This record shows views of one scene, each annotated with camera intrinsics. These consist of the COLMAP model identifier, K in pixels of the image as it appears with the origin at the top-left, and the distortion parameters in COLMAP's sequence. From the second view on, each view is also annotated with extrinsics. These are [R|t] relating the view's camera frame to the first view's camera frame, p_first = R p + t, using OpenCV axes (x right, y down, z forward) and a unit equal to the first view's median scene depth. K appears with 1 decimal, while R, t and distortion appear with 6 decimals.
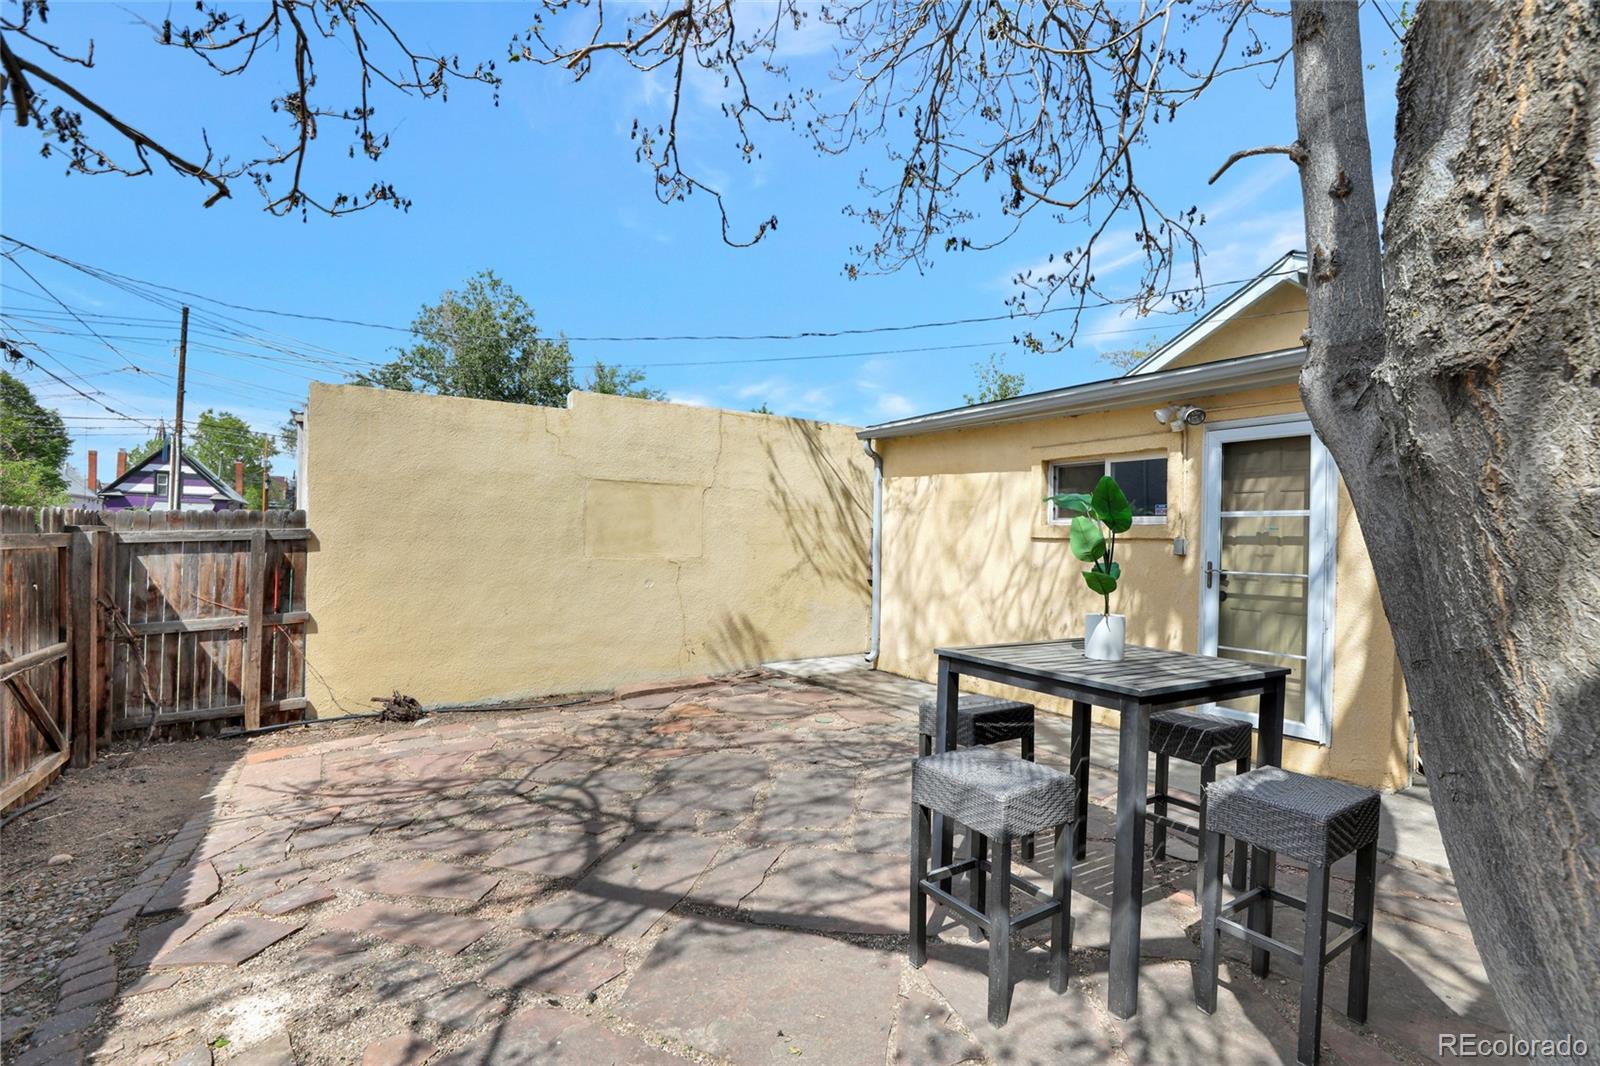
lens RADIAL K [[747.2, 0, 808.0], [0, 747.2, 531.7], [0, 0, 1]] dist [-0.027705, 0.000688]
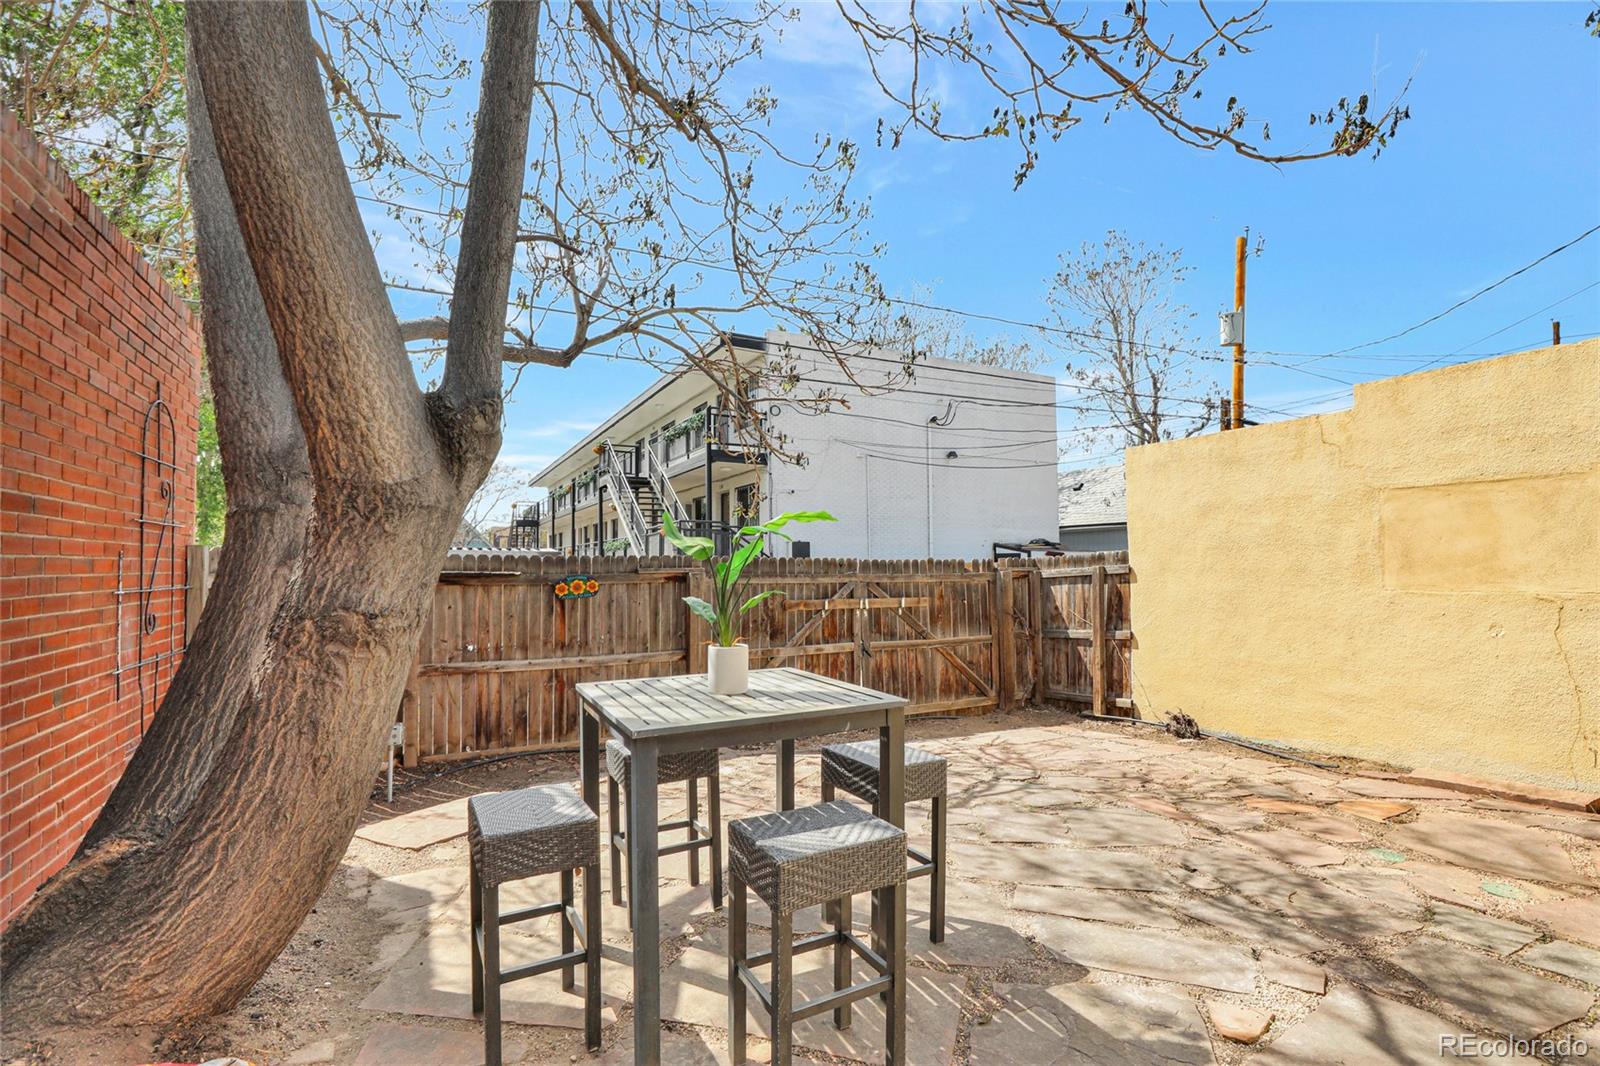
lens RADIAL K [[747.2, 0, 808.0], [0, 747.2, 531.7], [0, 0, 1]] dist [-0.027705, 0.000688]
pose [[-0.090539, -0.070642, -0.993384, 0.667657], [0.020809, 0.997129, -0.072804, 0.021153], [0.995676, -0.027263, -0.088809, 0.594267]]
